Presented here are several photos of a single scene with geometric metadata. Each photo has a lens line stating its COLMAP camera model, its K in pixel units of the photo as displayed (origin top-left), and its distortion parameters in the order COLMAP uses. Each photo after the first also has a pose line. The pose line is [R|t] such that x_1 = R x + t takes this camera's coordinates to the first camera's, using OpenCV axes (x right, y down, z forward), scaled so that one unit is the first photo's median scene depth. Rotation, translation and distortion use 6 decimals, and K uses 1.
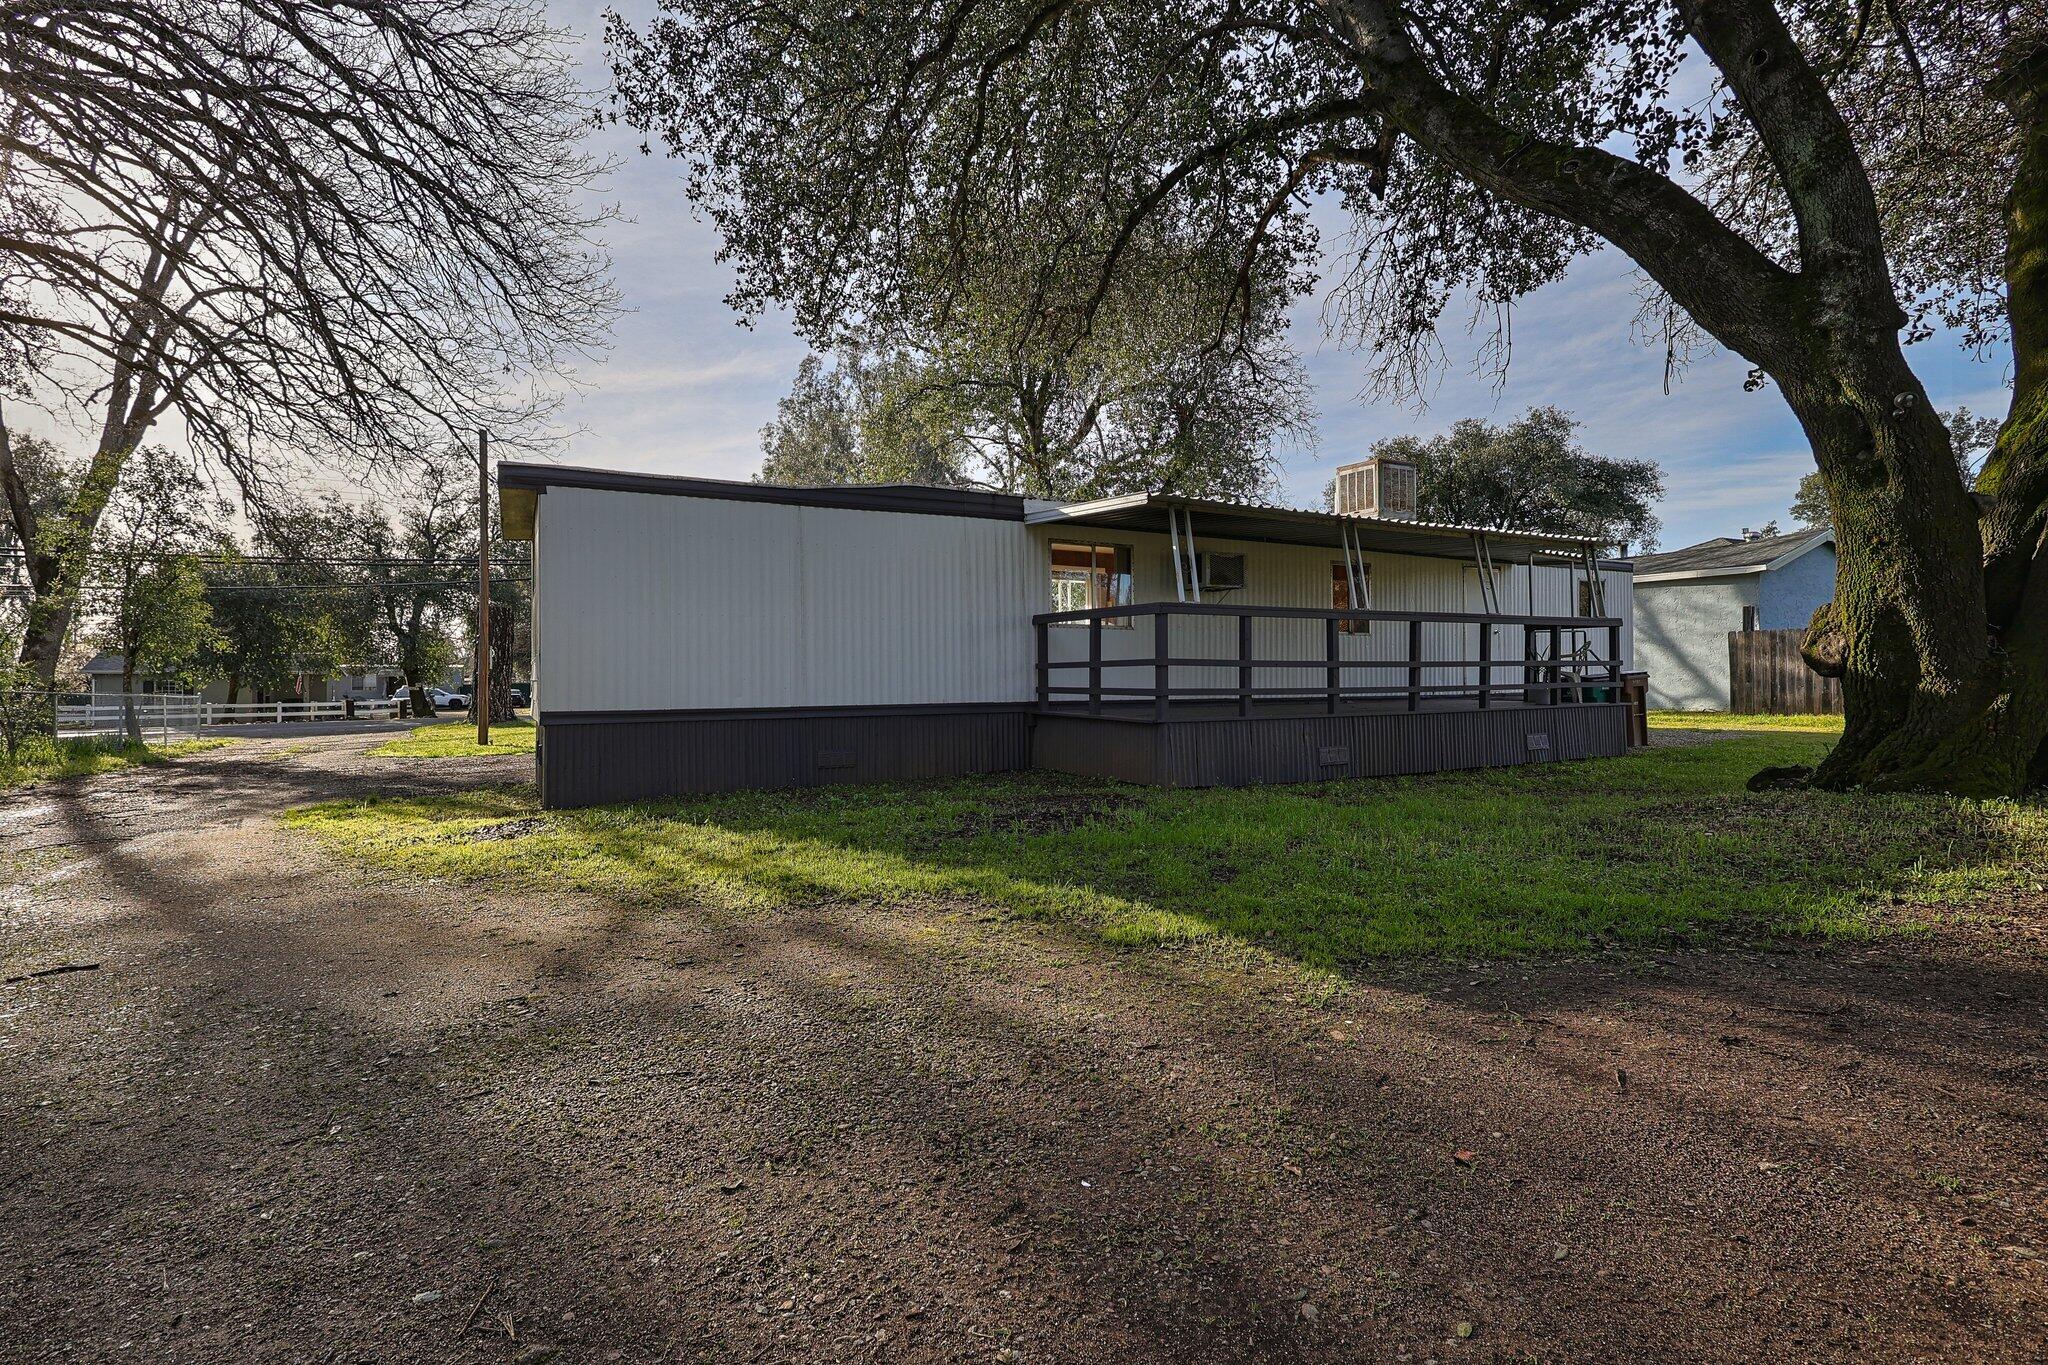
lens RADIAL K [[948.7, 0, 1022.7], [0, 948.7, 679.4], [0, 0, 1]] dist [-0.001467, -0.001338]
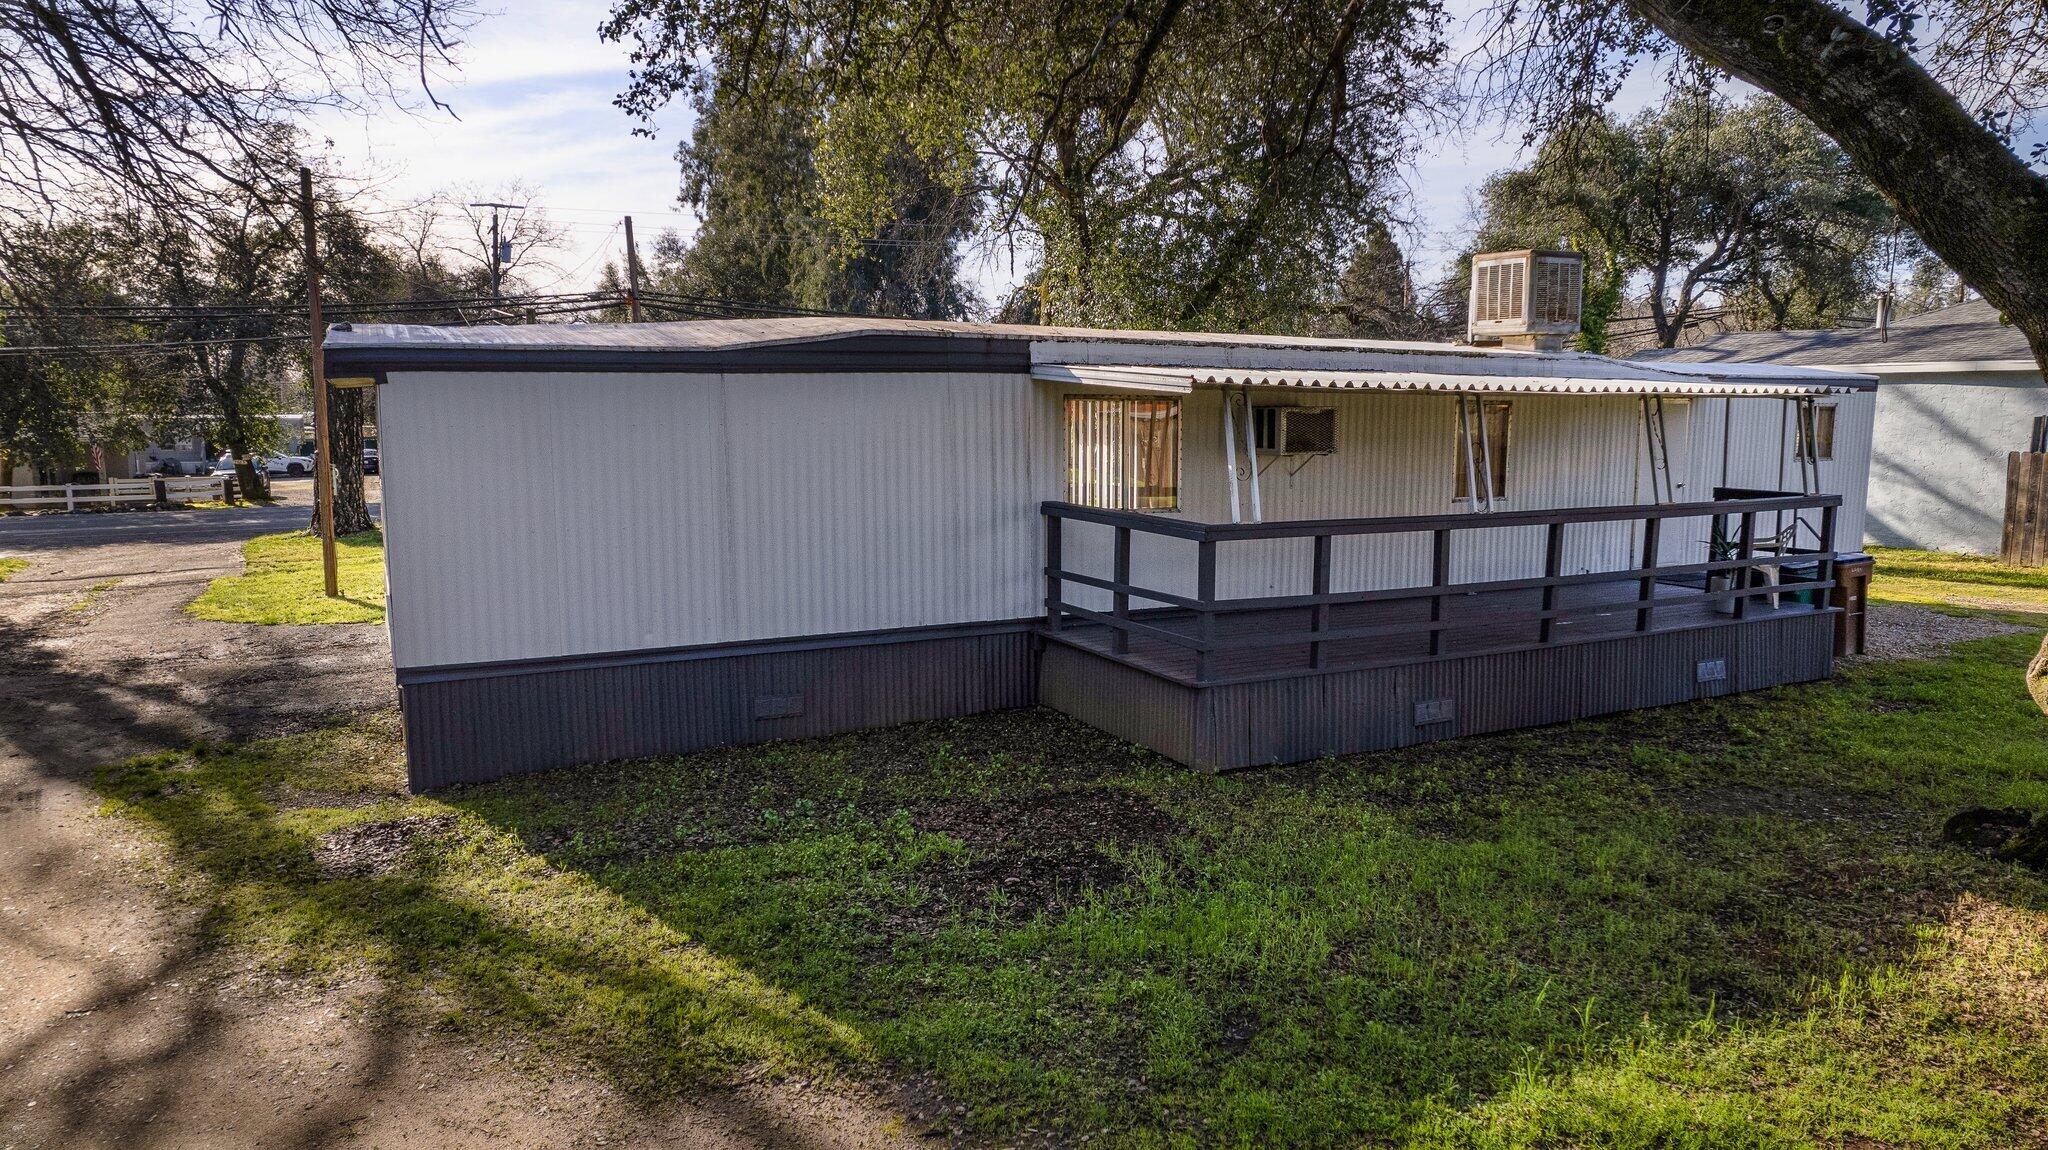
lens RADIAL K [[1304.3, 0, 1030.8], [0, 1304.3, 578.6], [0, 0, 1]] dist [-0.046674, 0.029903]
pose [[0.999675, 0.010642, -0.023164, 0.024831], [-0.007249, 0.989851, 0.141922, -0.144292], [0.024439, -0.141708, 0.989607, -0.017209]]
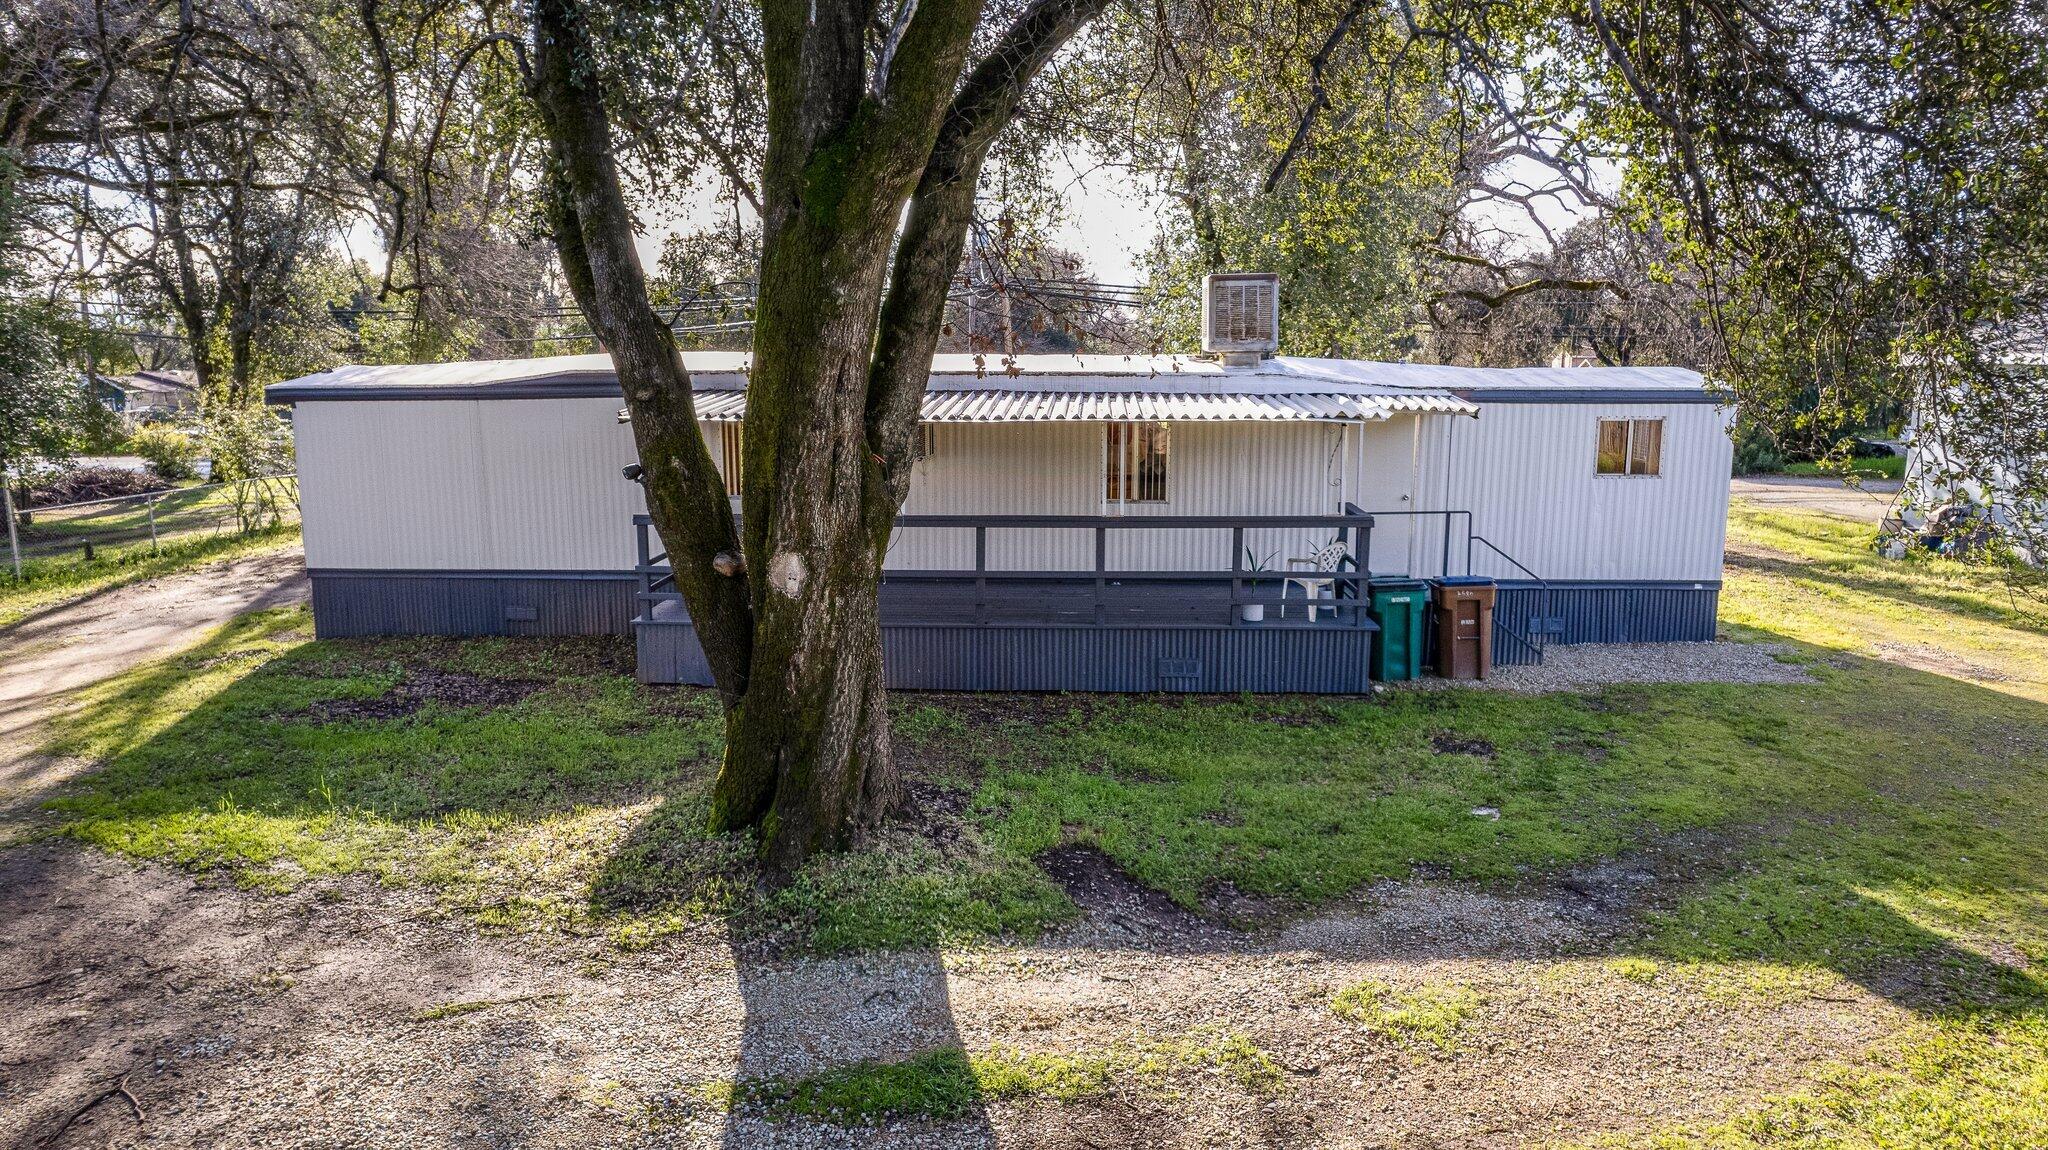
lens RADIAL K [[1304.3, 0, 1028.1], [0, 1304.3, 577.9], [0, 0, 1]] dist [-0.046674, 0.029903]
pose [[0.850995, 0.091826, -0.517084, 0.973534], [0.002042, 0.984009, 0.178106, -0.210491], [0.525170, -0.152624, 0.837199, -0.018992]]
